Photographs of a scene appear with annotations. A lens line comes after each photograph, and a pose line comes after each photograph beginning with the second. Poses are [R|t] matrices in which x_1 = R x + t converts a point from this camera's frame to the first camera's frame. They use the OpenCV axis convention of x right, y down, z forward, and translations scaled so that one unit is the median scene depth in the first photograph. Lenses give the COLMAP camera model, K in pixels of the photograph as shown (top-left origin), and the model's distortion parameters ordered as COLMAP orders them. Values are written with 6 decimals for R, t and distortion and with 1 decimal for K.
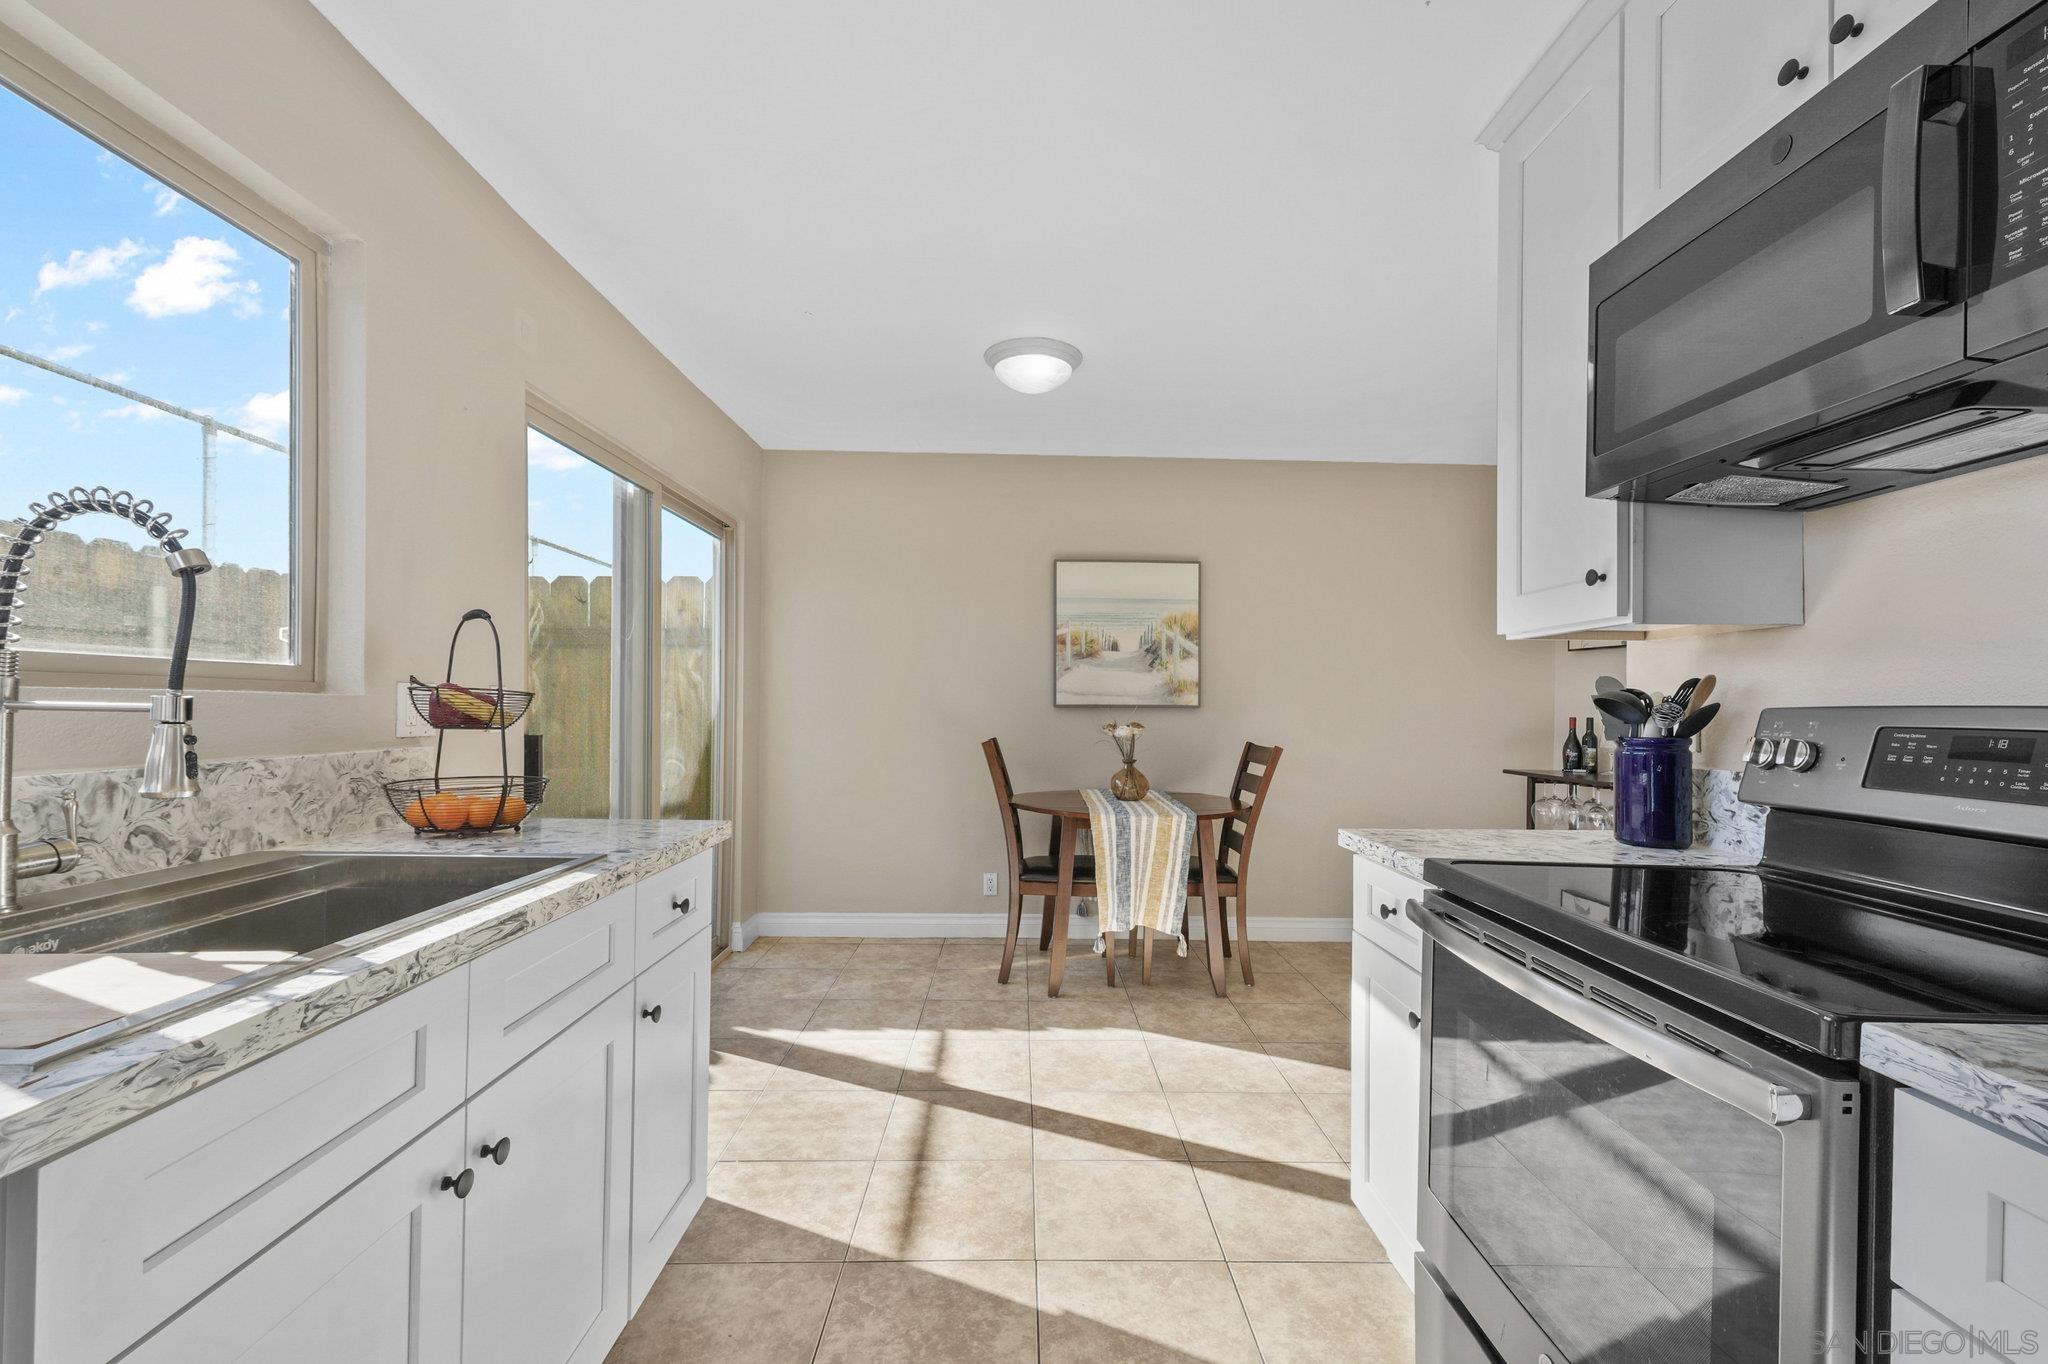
lens RADIAL K [[916.4, 0, 1045.5], [0, 916.4, 699.7], [0, 0, 1]] dist [-0.005309, 0.001262]
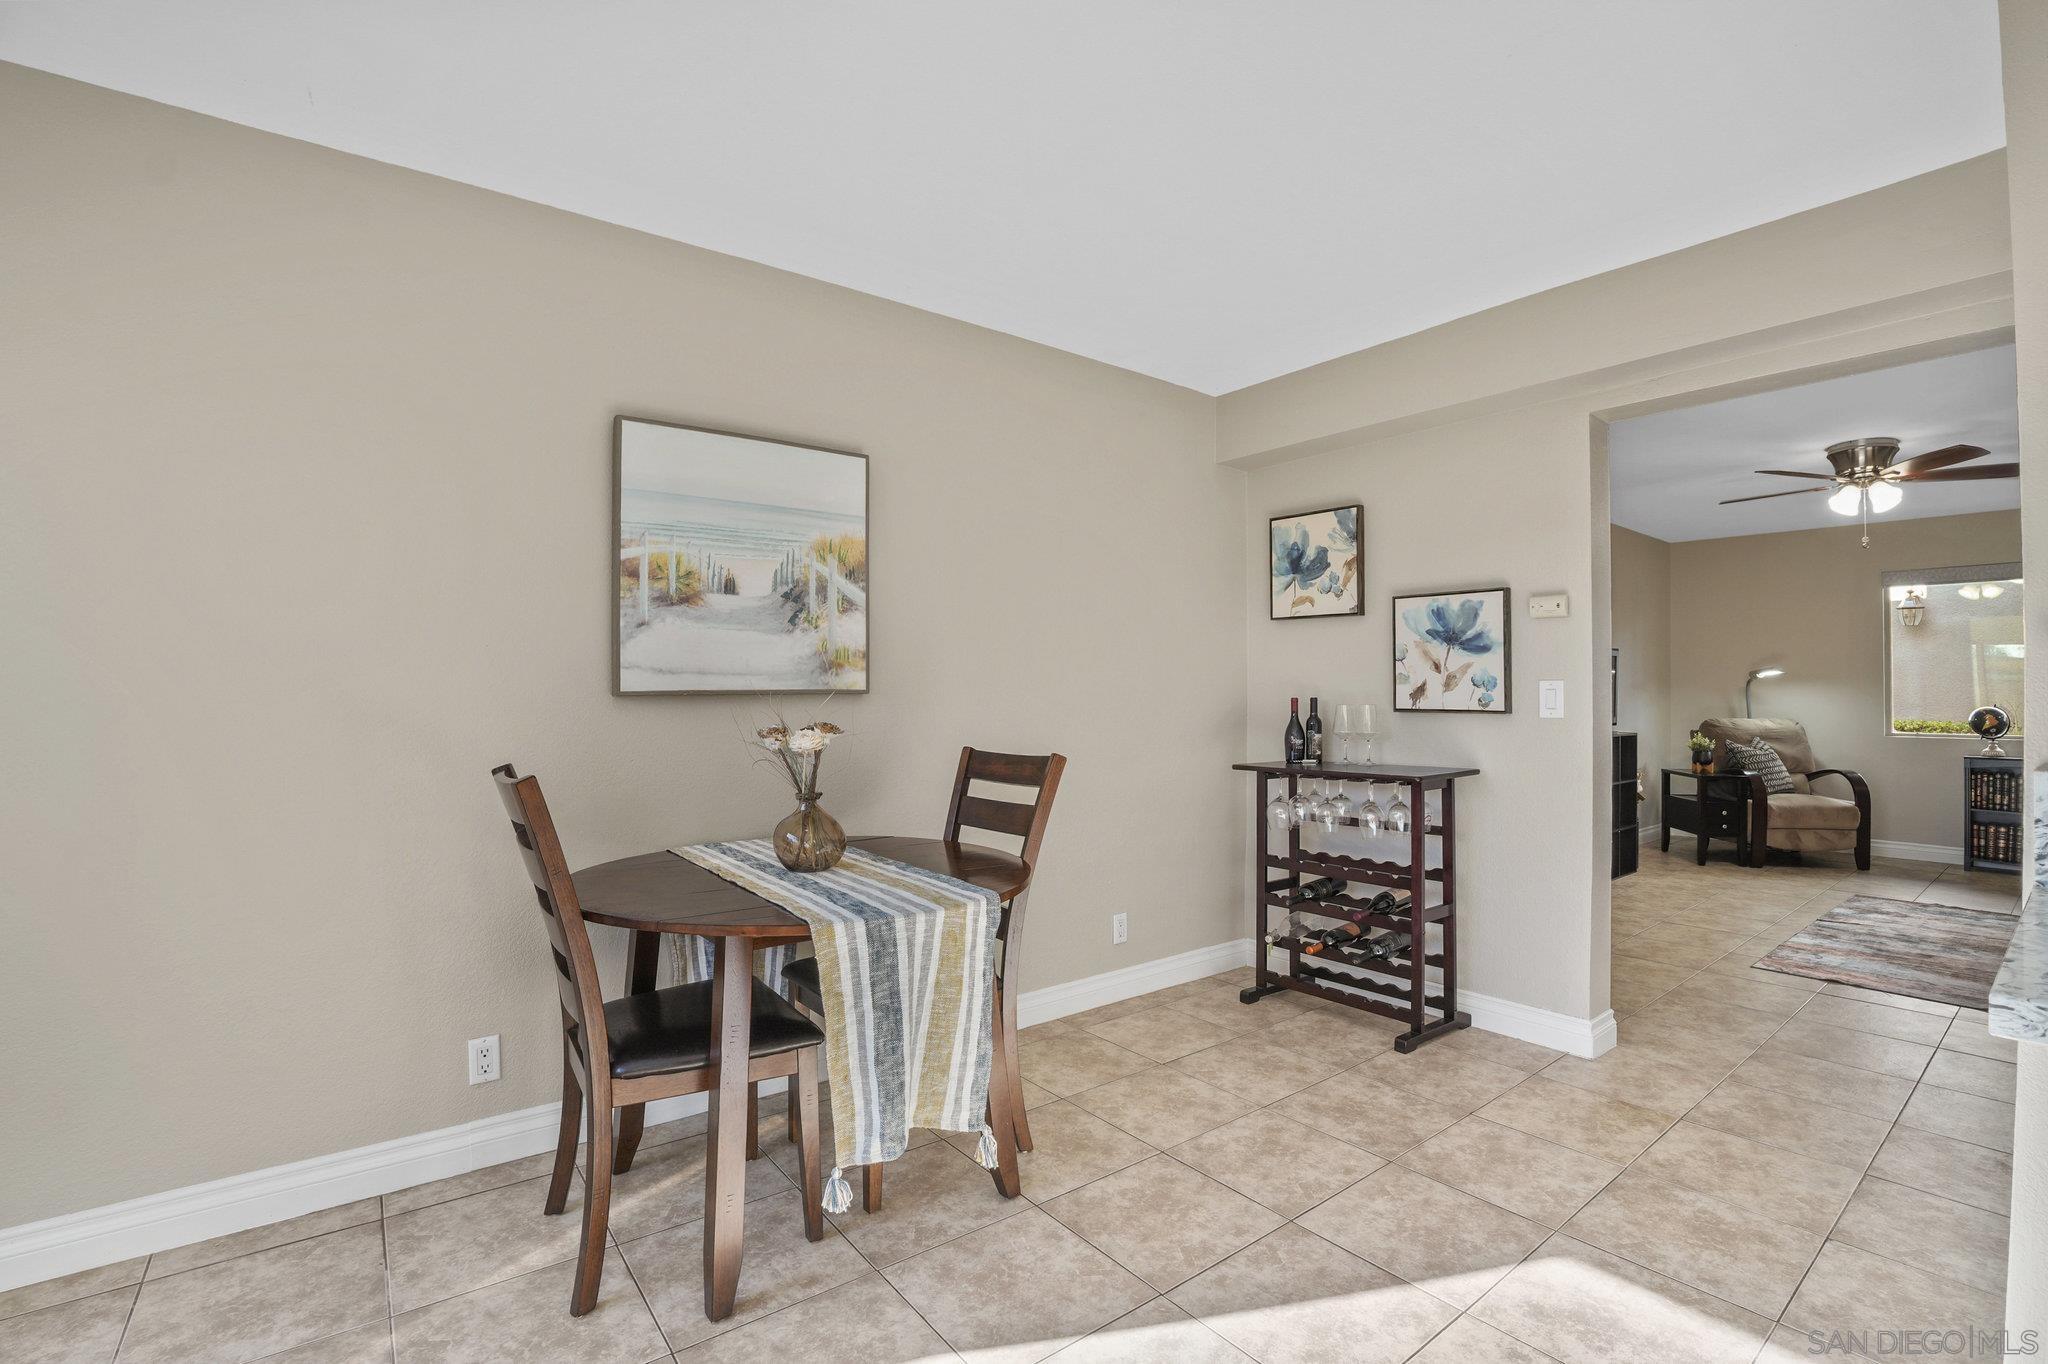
lens RADIAL K [[949.6, 0, 1063.1], [0, 949.6, 689.0], [0, 0, 1]] dist [-0.025103, -0.001775]
pose [[0.810029, -0.013519, 0.586233, -0.112749], [0.008149, 0.999897, 0.011797, -0.000436], [-0.586333, -0.004779, 0.810056, 0.467855]]
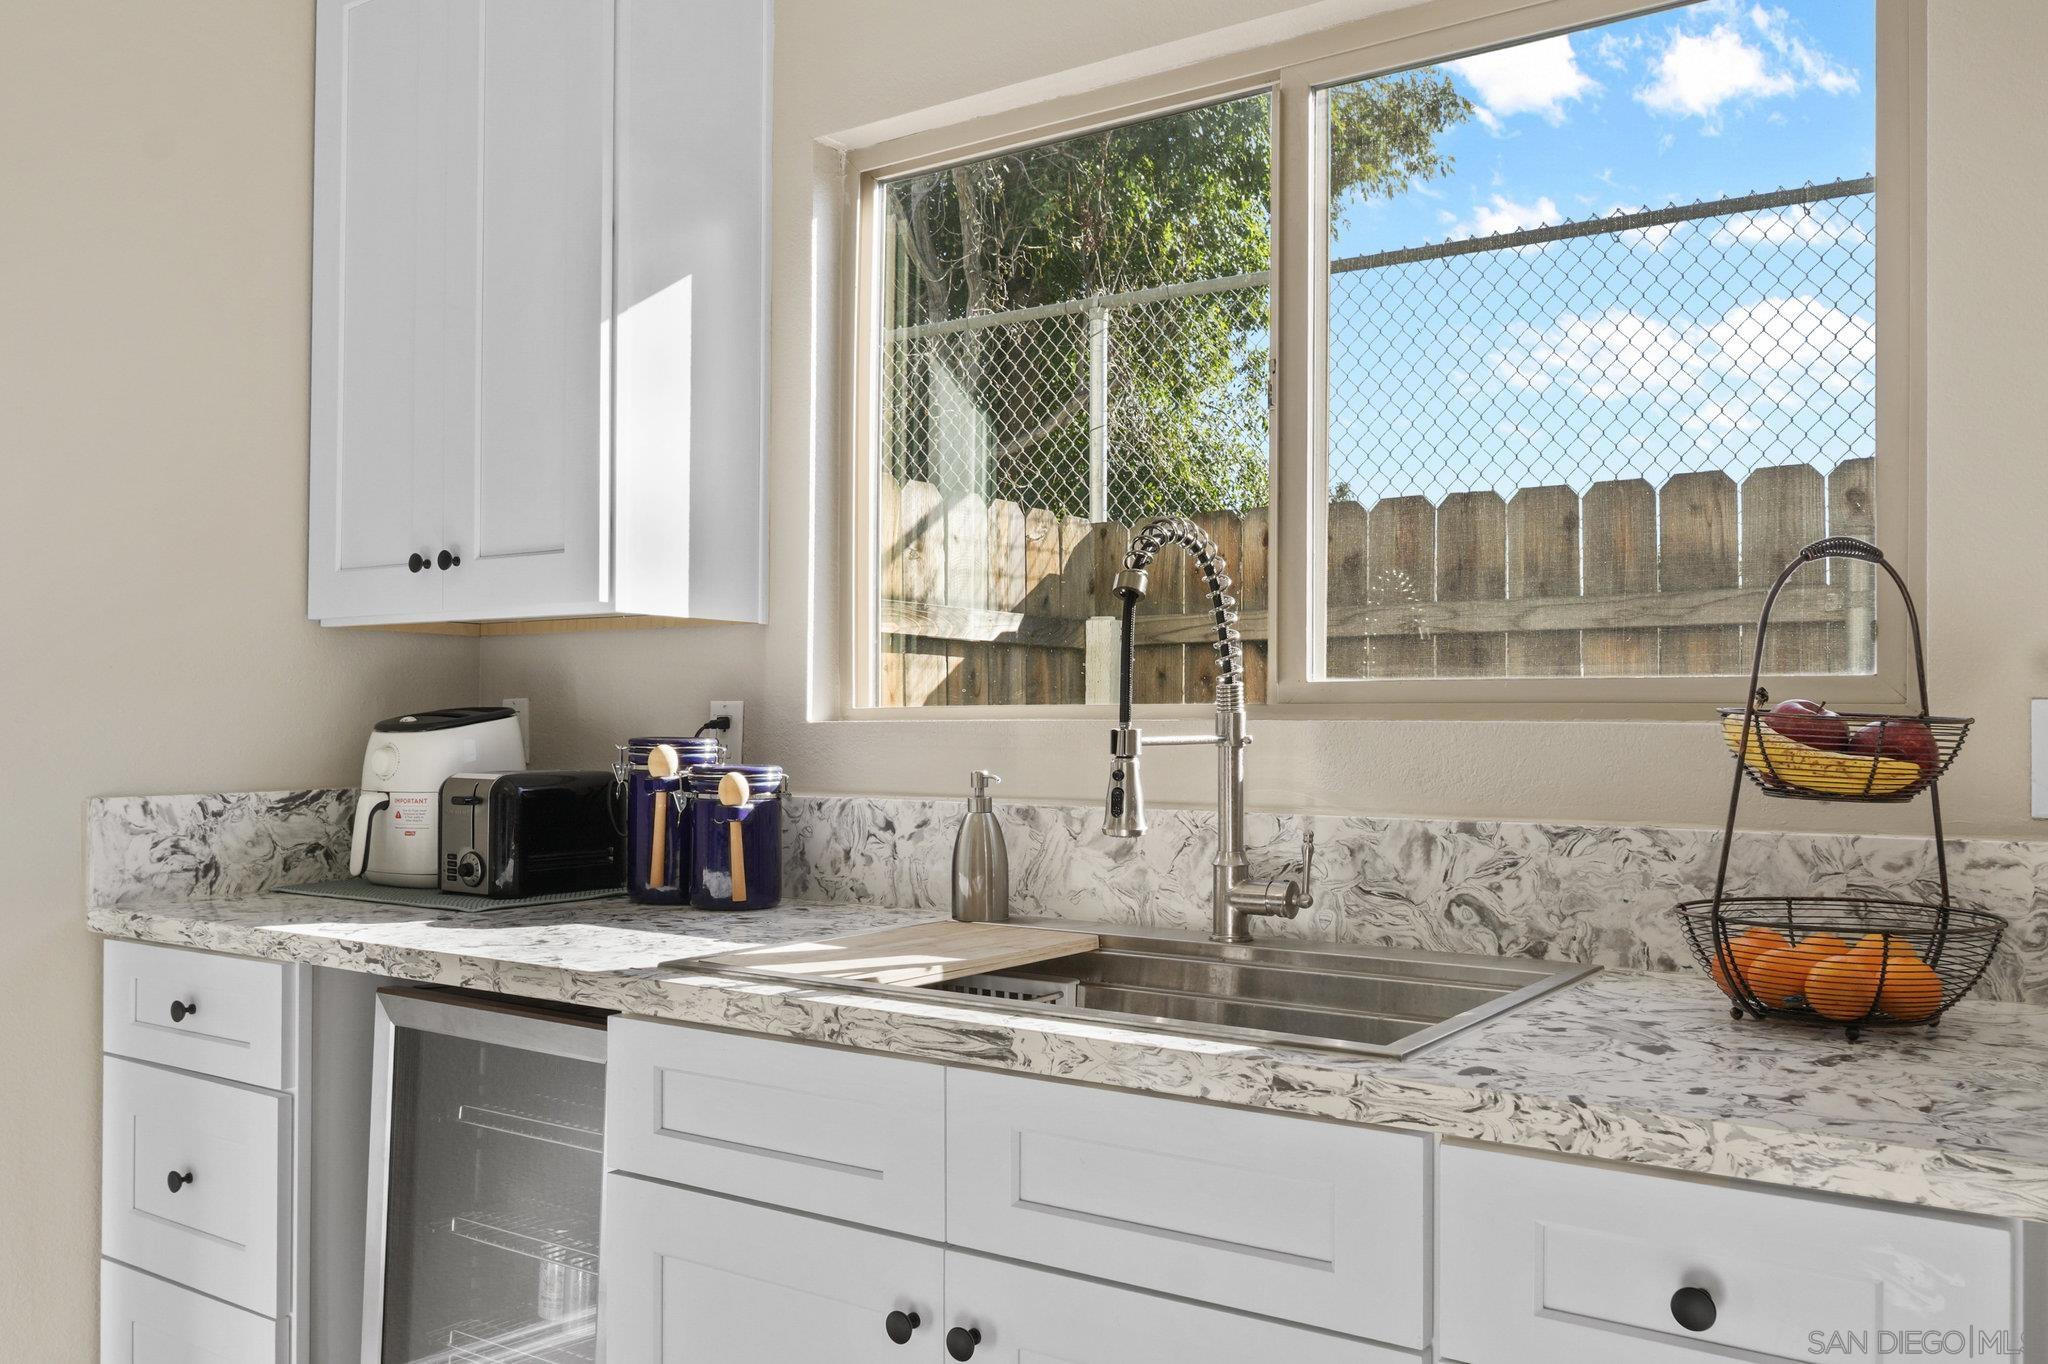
lens RADIAL K [[1622.9, 0, 1097.4], [0, 1622.9, 704.4], [0, 0, 1]] dist [-0.004552, -0.004620]
pose [[-0.584890, -0.024278, -0.810749, 0.114384], [-0.007645, 0.999673, -0.024421, 0.003403], [0.811077, -0.008085, -0.584884, 0.523737]]
